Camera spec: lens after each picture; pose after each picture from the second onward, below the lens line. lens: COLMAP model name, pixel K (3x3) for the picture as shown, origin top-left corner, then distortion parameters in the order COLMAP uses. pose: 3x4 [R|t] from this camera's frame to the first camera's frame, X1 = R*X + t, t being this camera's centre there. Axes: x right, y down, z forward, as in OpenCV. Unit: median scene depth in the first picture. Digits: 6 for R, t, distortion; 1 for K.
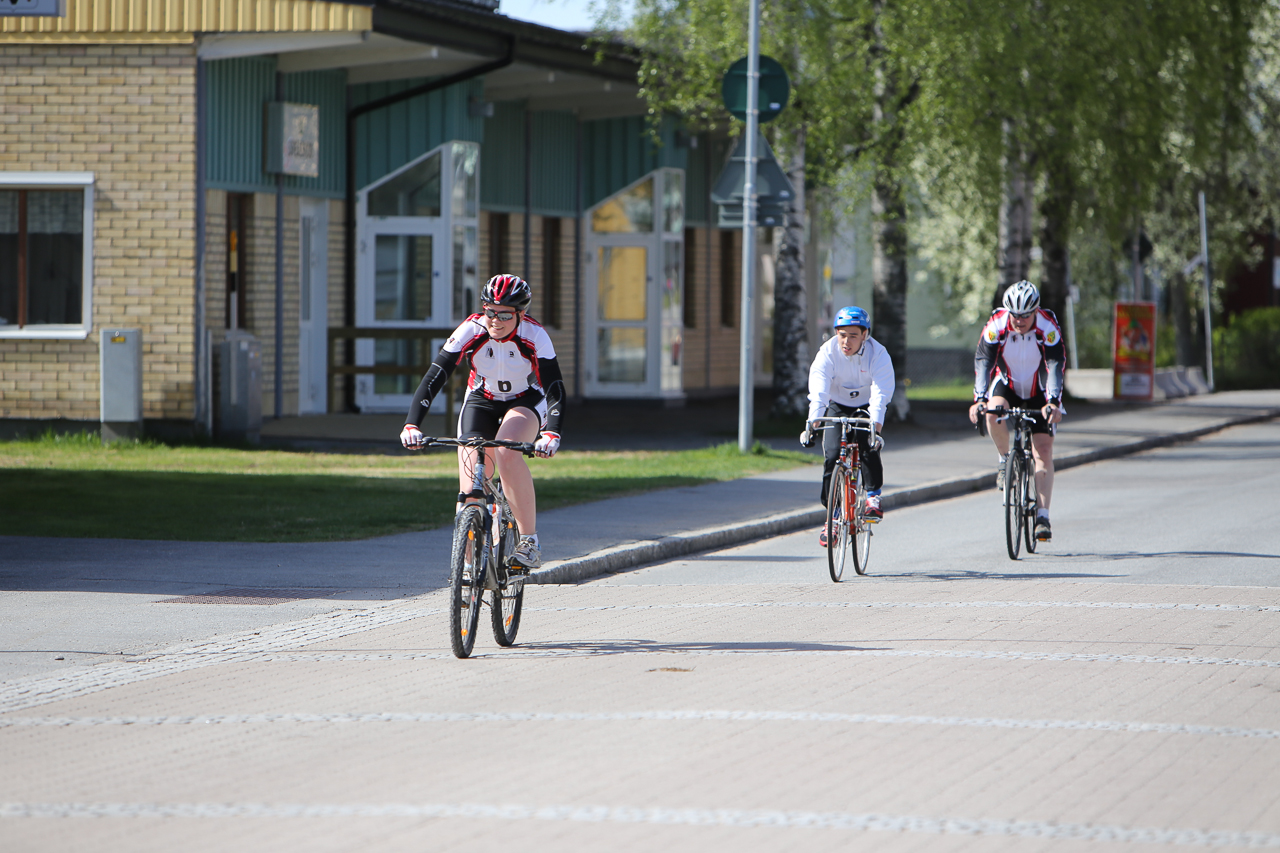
lens RADIAL K [[7470.8, 0, 640.3], [0, 7470.8, 426.4], [0, 0, 1]] dist [0.060525, 0.000000]
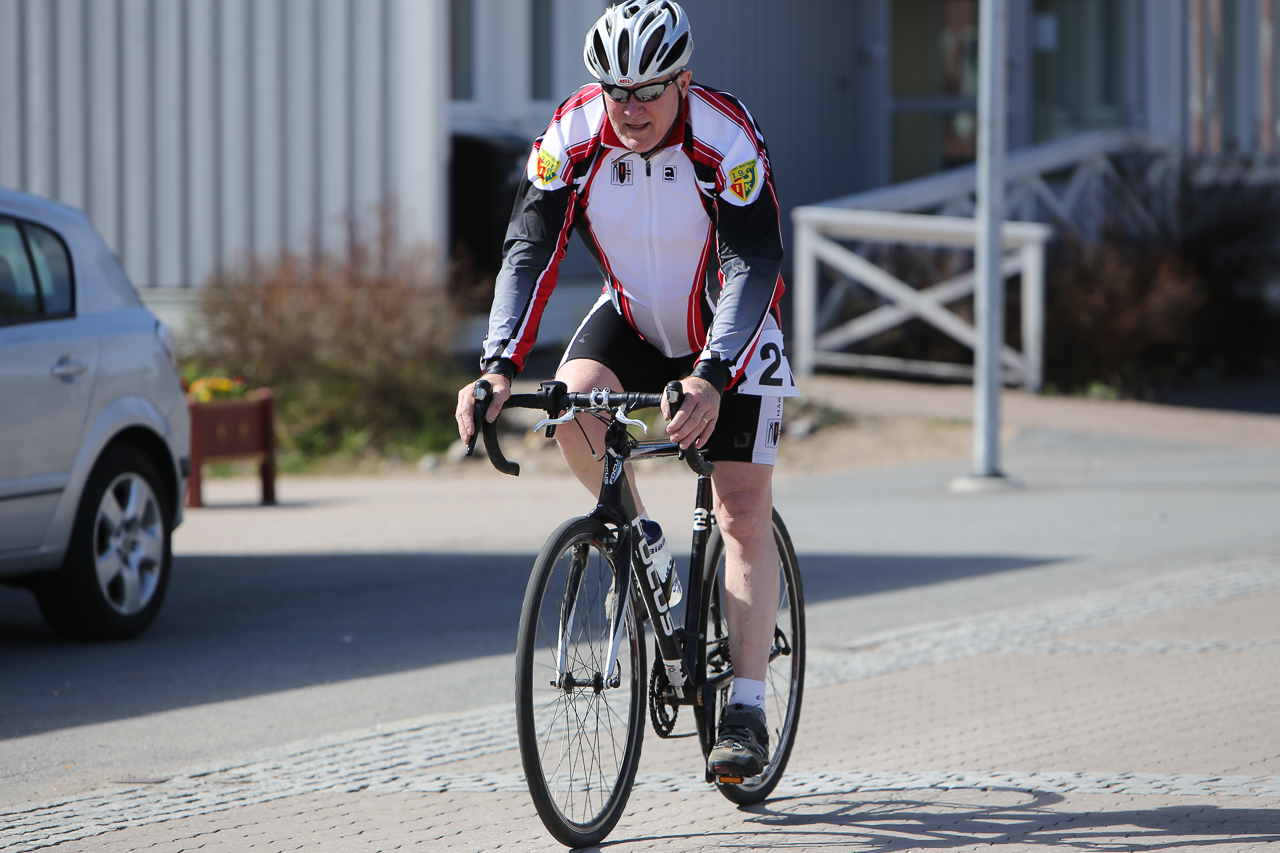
lens RADIAL K [[7470.8, 0, 632.3], [0, 7470.8, 430.8], [0, 0, 1]] dist [0.060525, 0.000000]
pose [[0.980715, 0.005422, -0.195367, 0.113285], [-0.000925, 0.999733, 0.023101, -0.008008], [0.195440, -0.022475, 0.980458, 0.686799]]
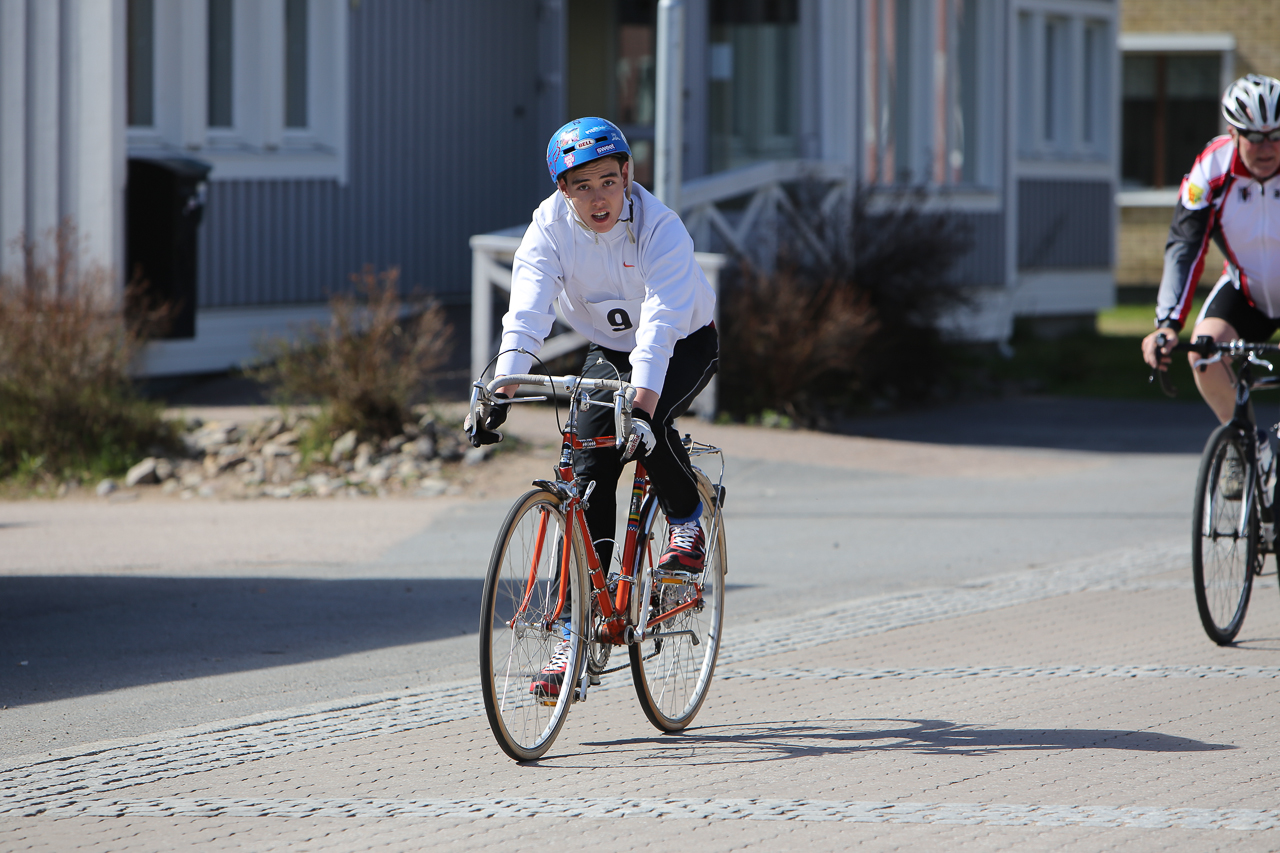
lens RADIAL K [[7470.8, 0, 647.3], [0, 7470.8, 422.8], [0, 0, 1]] dist [0.060525, 0.000000]
pose [[0.988593, 0.009844, -0.150287, 0.084307], [-0.007181, 0.999808, 0.018249, -0.005573], [0.150437, -0.016962, 0.988474, 0.523081]]
